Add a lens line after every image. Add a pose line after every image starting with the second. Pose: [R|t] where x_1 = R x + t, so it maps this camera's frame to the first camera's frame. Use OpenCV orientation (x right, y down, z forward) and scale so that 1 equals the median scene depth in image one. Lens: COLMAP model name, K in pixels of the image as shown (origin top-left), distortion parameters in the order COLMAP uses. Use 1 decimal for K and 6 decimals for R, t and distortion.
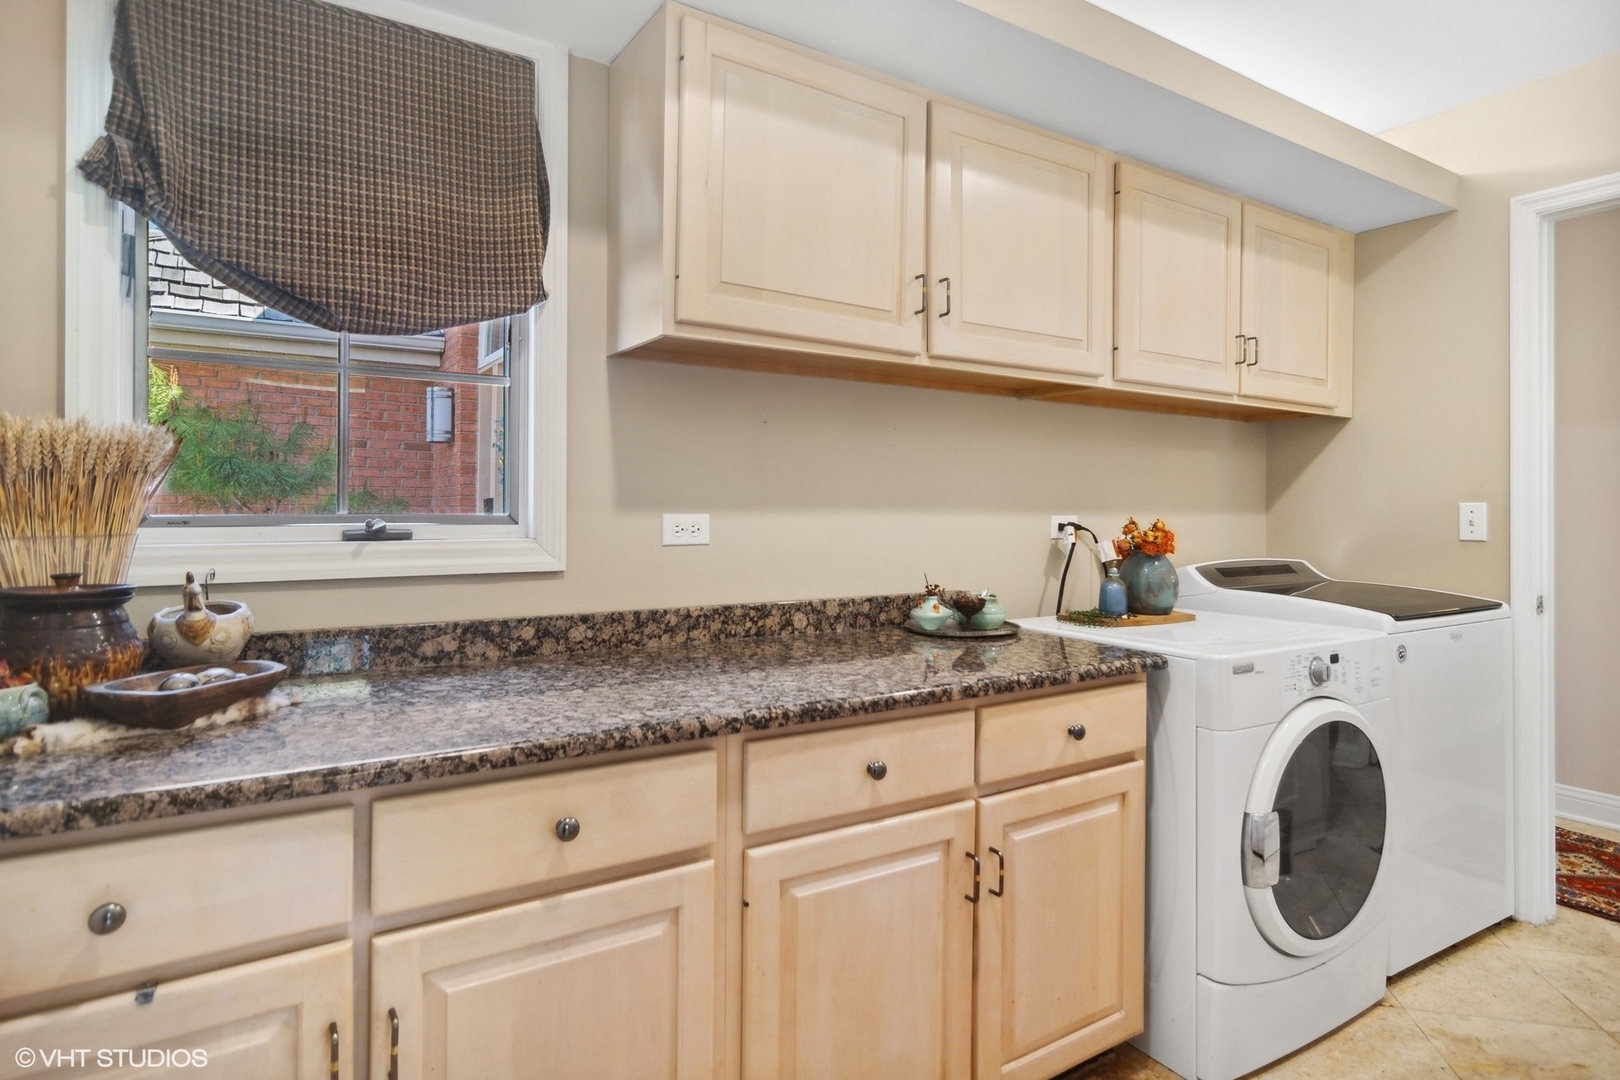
lens RADIAL K [[878.9, 0, 809.6], [0, 878.9, 532.4], [0, 0, 1]] dist [0.001985, 0.002036]
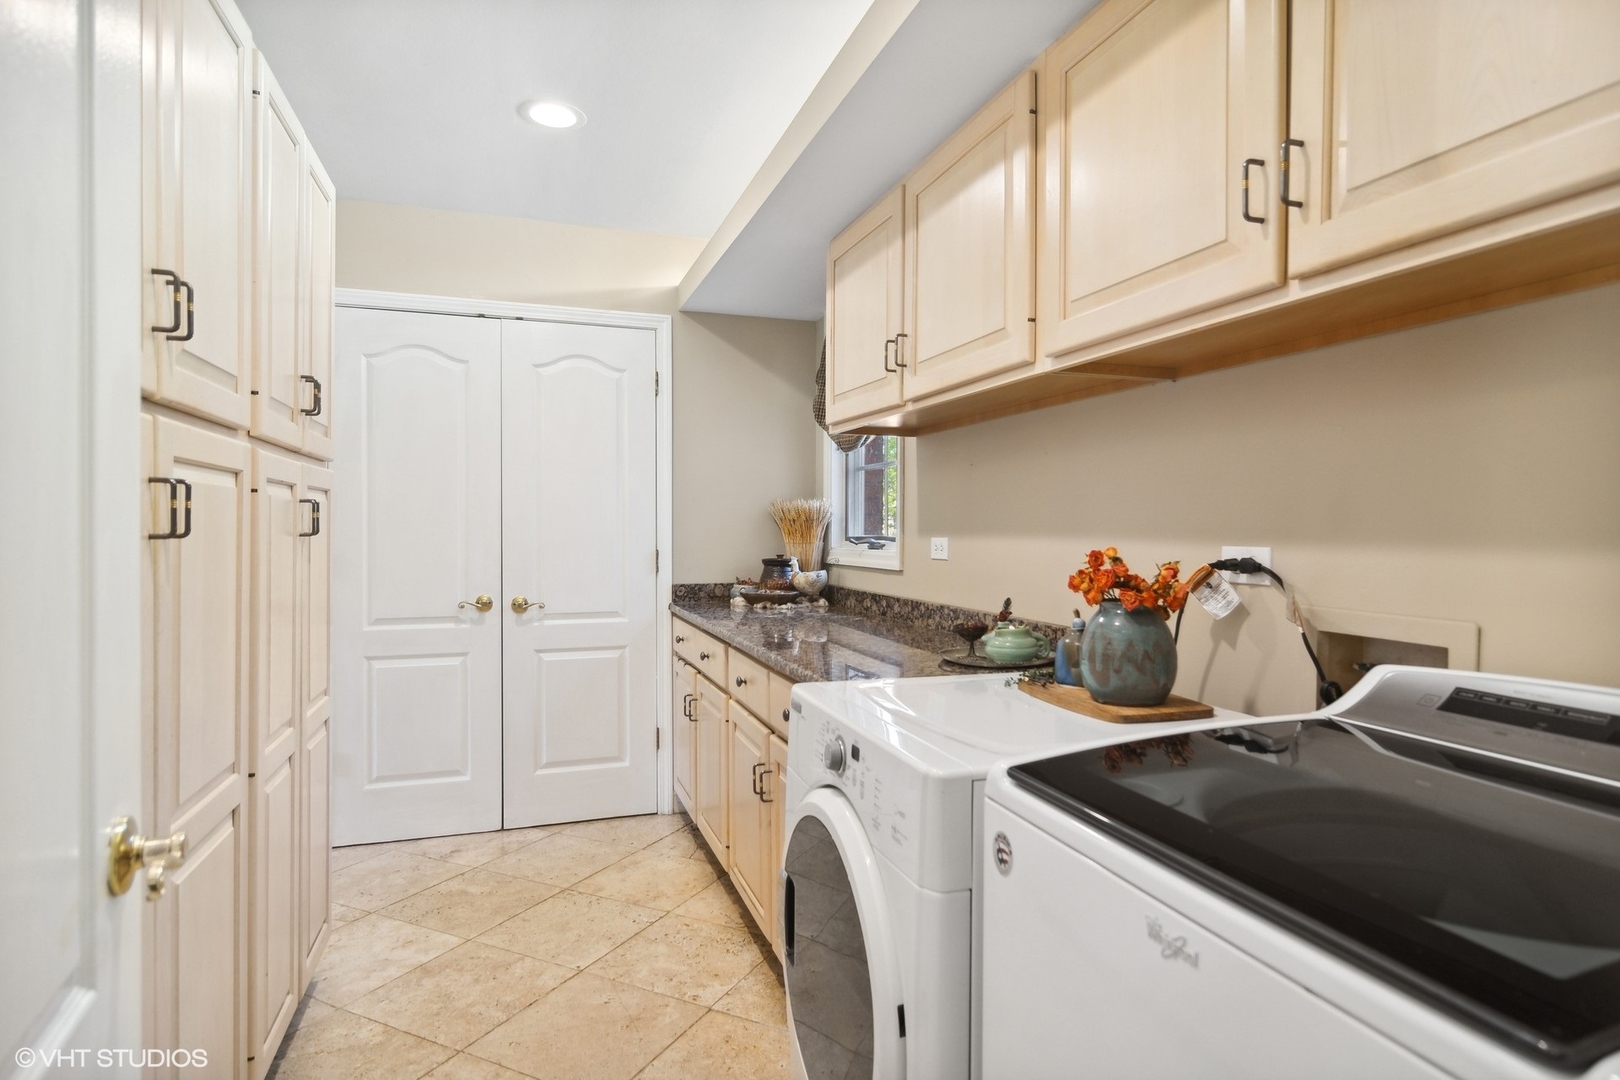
lens RADIAL K [[878.9, 0, 810.9], [0, 878.9, 531.3], [0, 0, 1]] dist [0.001985, 0.002036]
pose [[-0.253518, 0.009663, -0.967282, 1.276529], [-0.007539, 0.999900, 0.011965, -0.046464], [0.967301, 0.010326, -0.253420, 1.147235]]
